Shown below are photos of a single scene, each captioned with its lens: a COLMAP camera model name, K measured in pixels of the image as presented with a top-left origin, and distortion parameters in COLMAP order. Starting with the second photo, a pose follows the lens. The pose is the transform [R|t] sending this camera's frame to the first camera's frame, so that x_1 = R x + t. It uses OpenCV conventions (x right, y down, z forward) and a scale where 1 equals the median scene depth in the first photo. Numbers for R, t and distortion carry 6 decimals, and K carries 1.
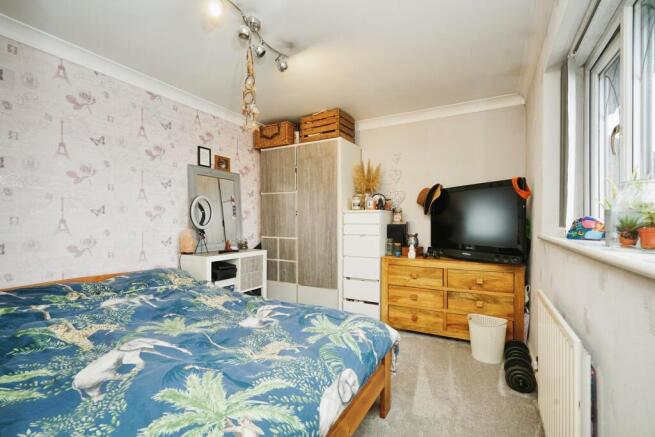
lens RADIAL K [[296.0, 0, 327.5], [0, 296.0, 218.5], [0, 0, 1]] dist [-0.009835, 0.000634]
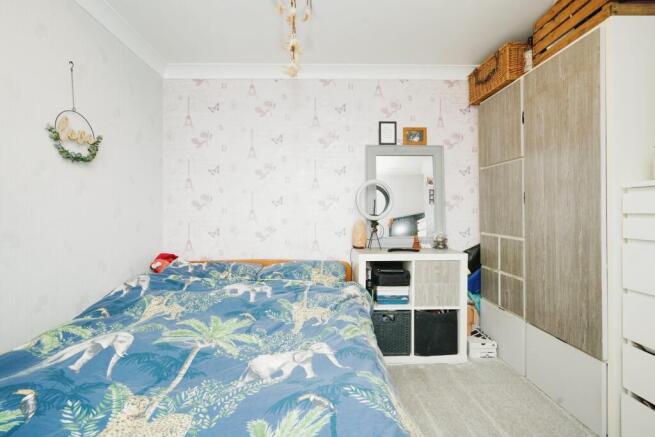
lens RADIAL K [[297.4, 0, 327.2], [0, 297.4, 209.2], [0, 0, 1]] dist [0.000343, 0.000822]
pose [[0.504041, -0.007863, -0.863644, 0.207231], [0.015465, 0.999880, -0.000078, 0.003118], [0.863541, -0.013317, 0.504103, 0.406039]]
